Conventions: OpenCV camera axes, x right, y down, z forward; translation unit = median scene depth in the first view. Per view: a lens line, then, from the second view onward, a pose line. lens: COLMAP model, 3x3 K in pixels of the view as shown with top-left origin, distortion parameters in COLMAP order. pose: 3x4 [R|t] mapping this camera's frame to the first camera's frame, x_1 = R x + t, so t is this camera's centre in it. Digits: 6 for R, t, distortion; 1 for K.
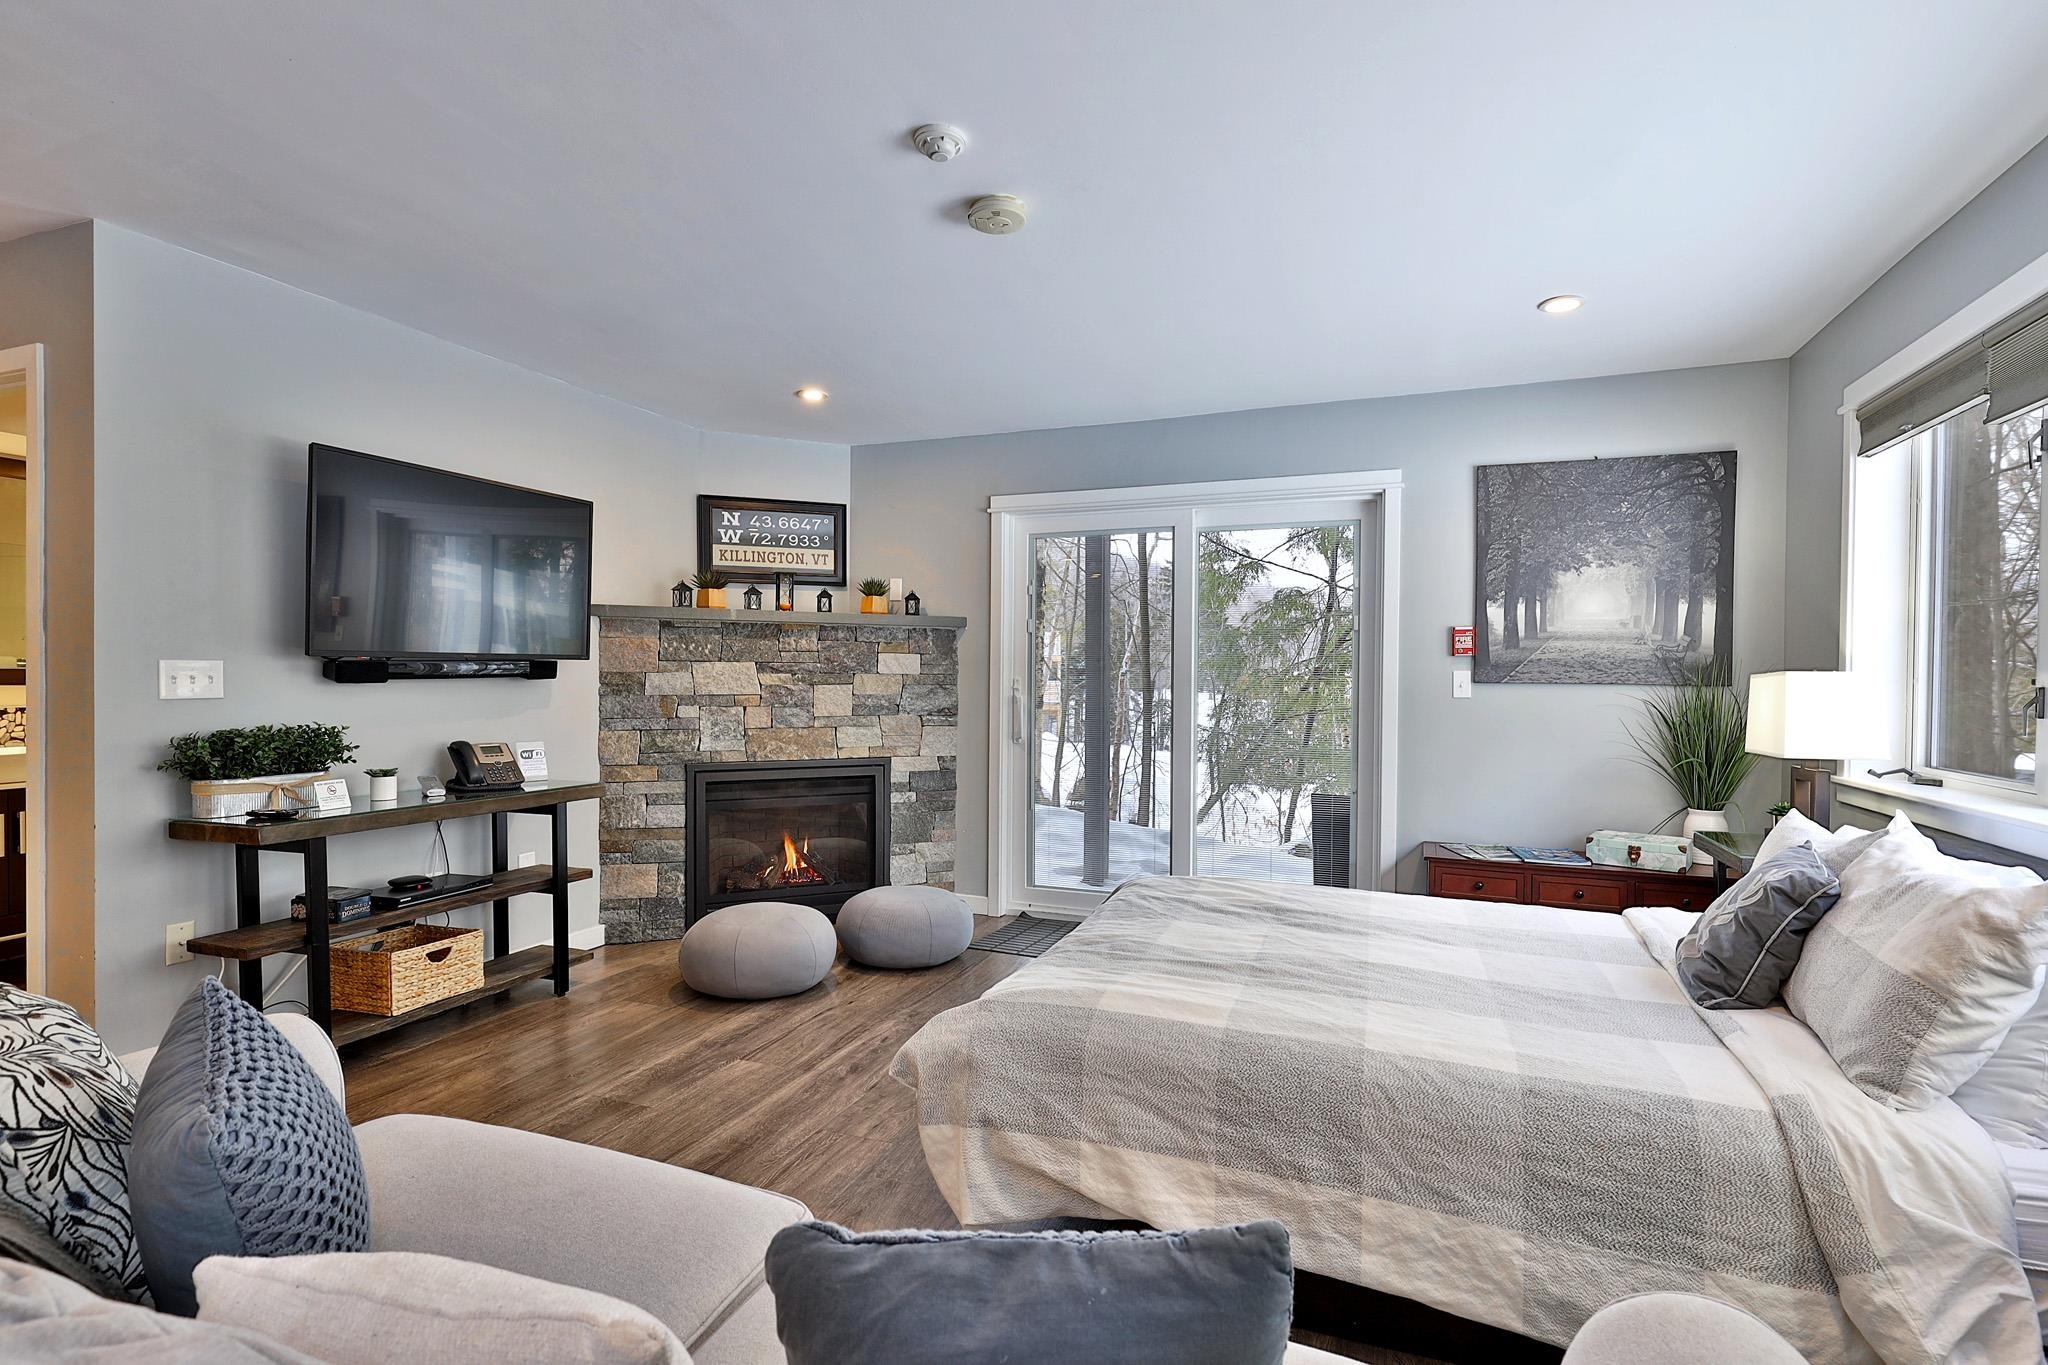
lens RADIAL K [[979.3, 0, 1035.7], [0, 979.3, 688.9], [0, 0, 1]] dist [0.000073, 0.000054]
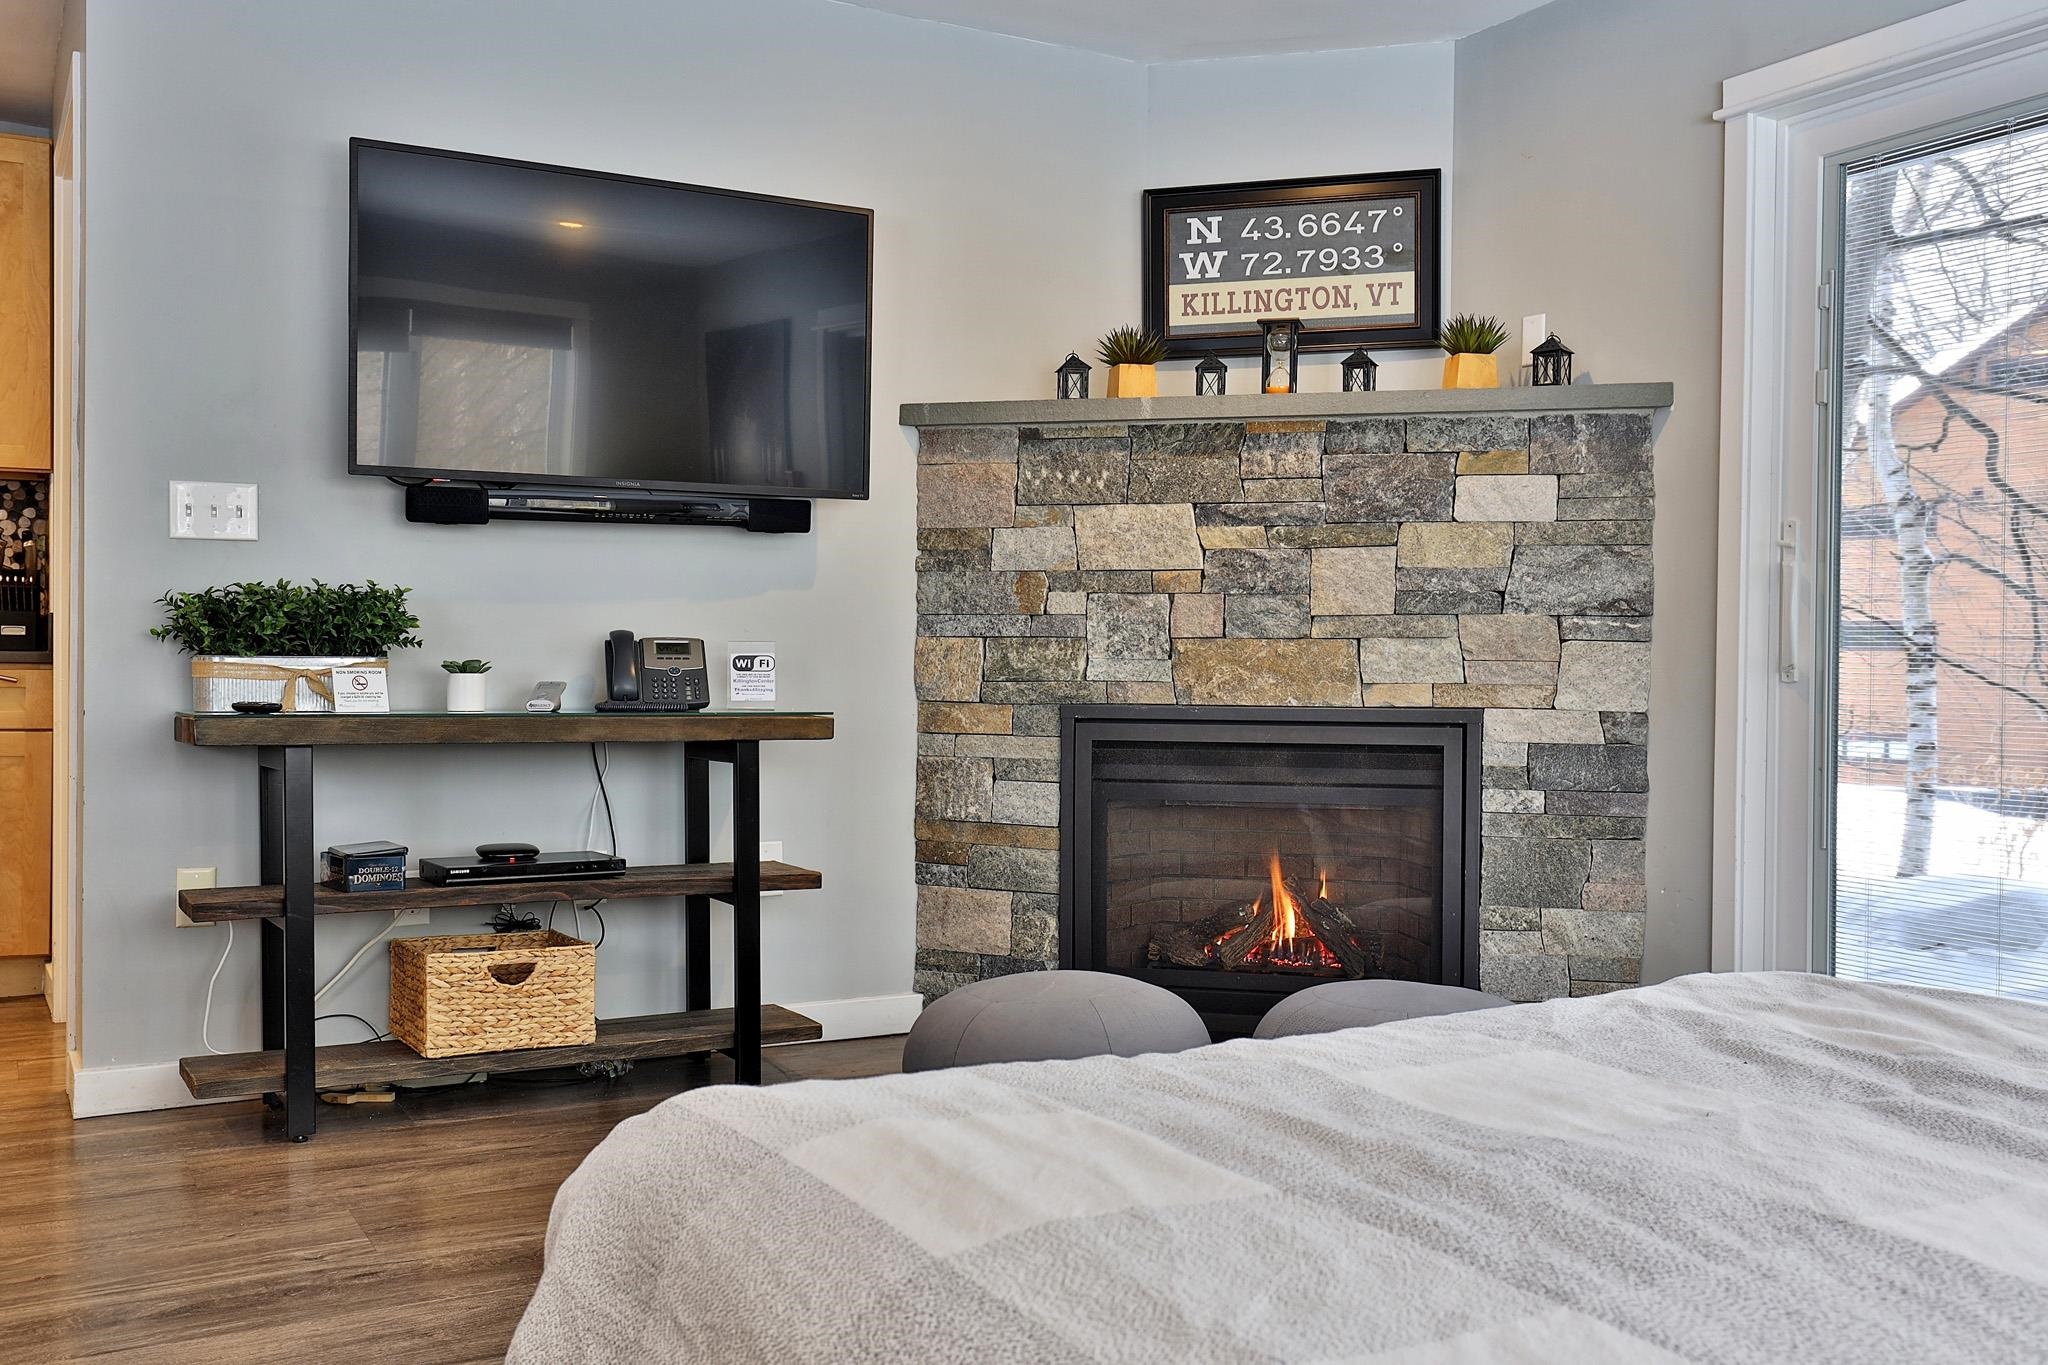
lens RADIAL K [[1853.4, 0, 1030.5], [0, 1853.4, 688.6], [0, 0, 1]] dist [0.003424, 0.013255]
pose [[0.771638, 0.007795, -0.636014, 0.263722], [-0.011266, 0.999936, -0.001413, 0.073688], [0.635962, 0.008256, 0.771676, 0.250748]]
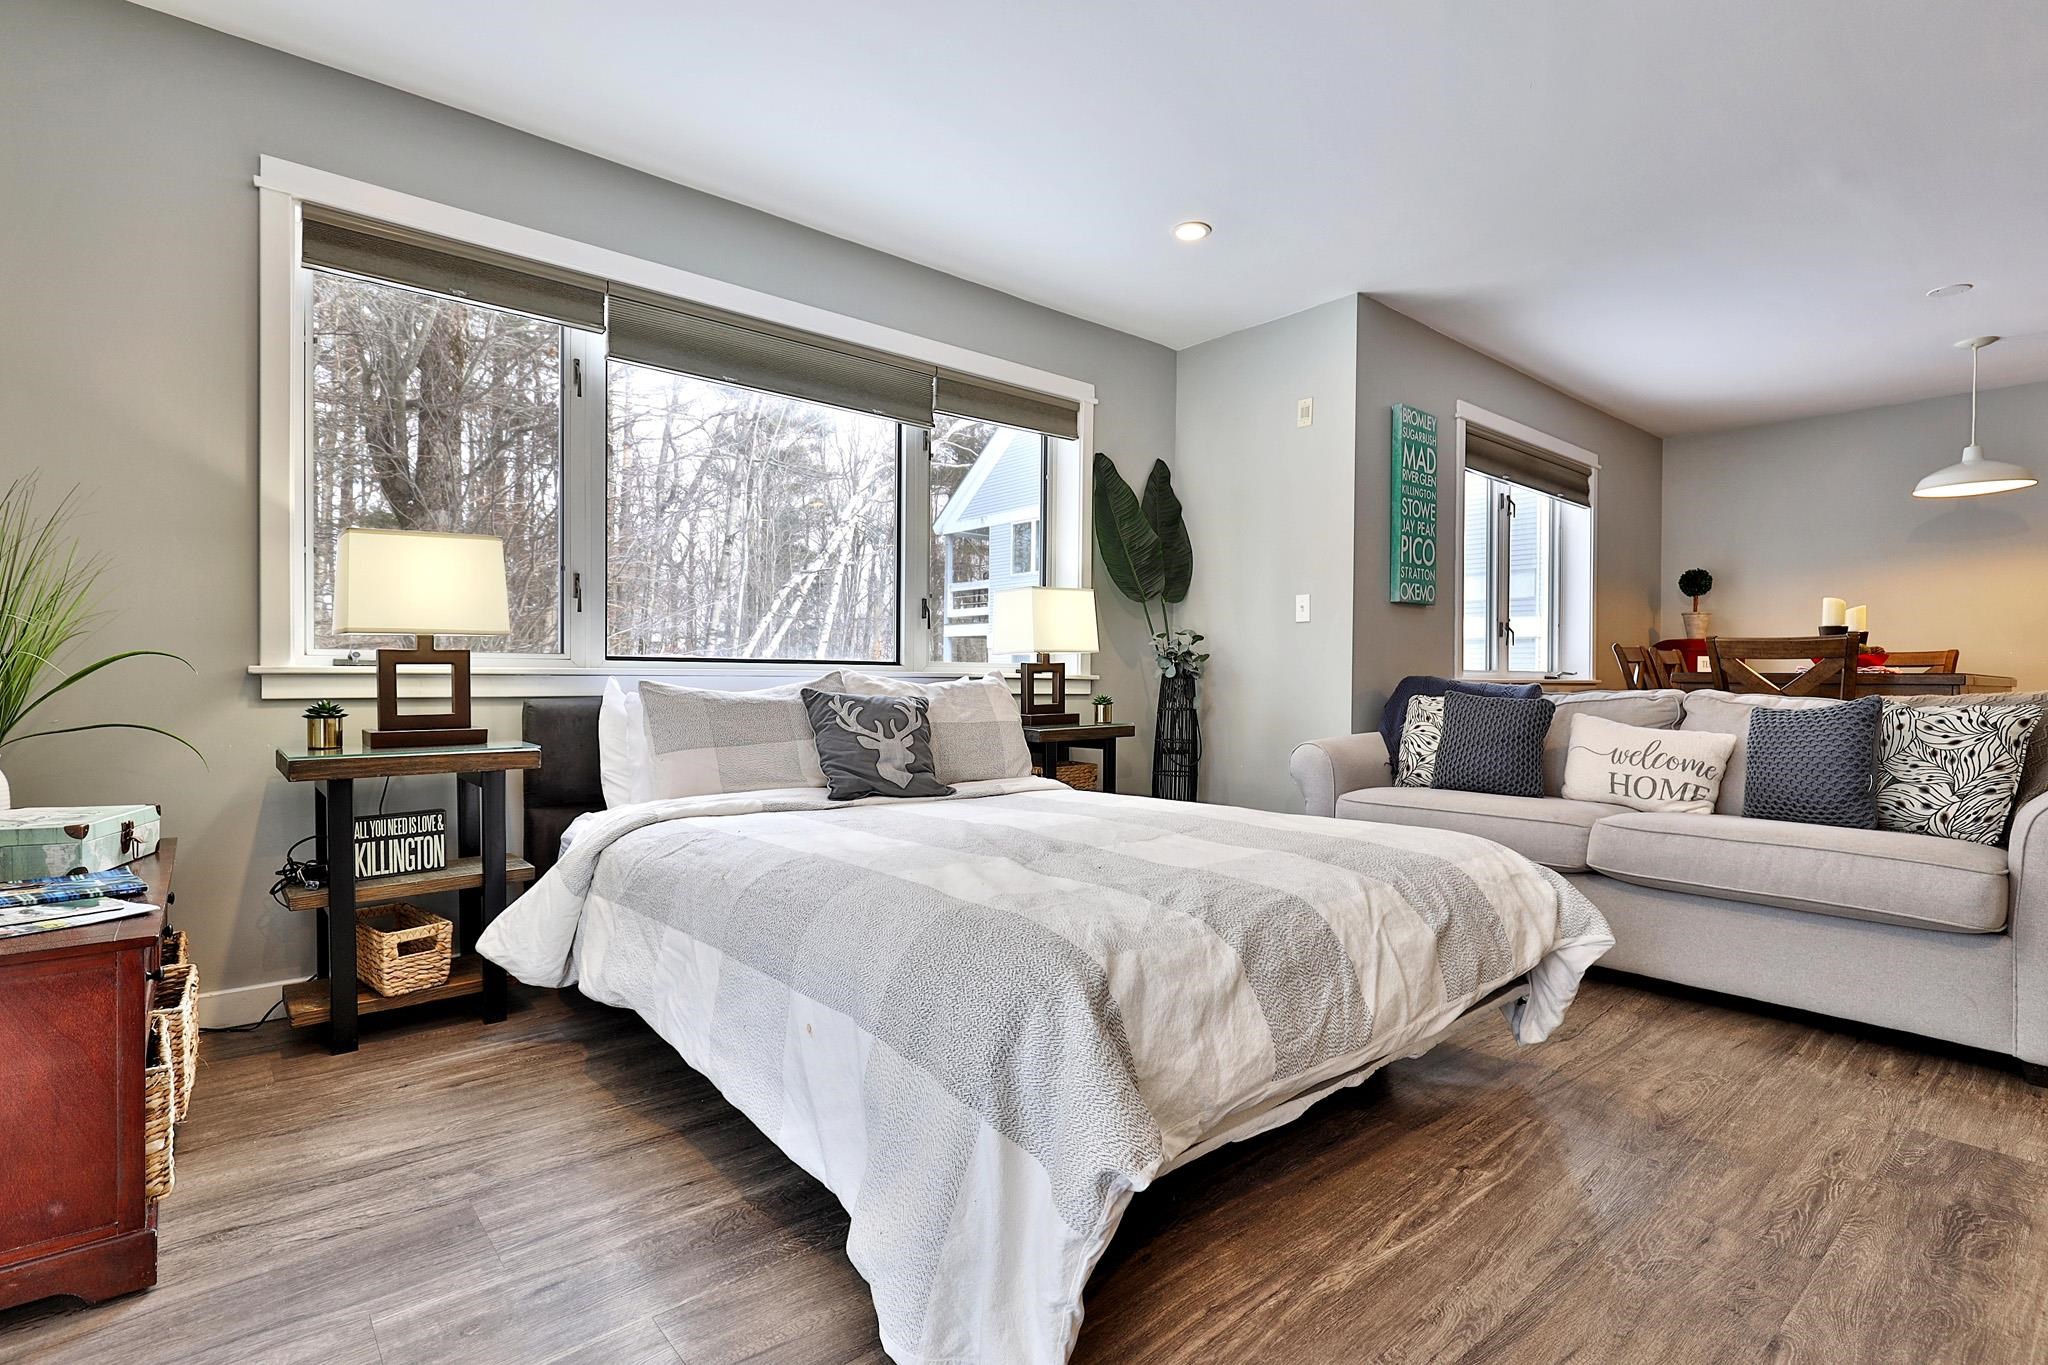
lens RADIAL K [[979.3, 0, 1013.8], [0, 979.3, 696.3], [0, 0, 1]] dist [0.000073, 0.000054]
pose [[-0.875735, -0.022617, 0.482261, -0.042602], [-0.007429, 0.999415, 0.033380, 0.062527], [-0.482734, 0.025649, -0.875391, 1.062694]]
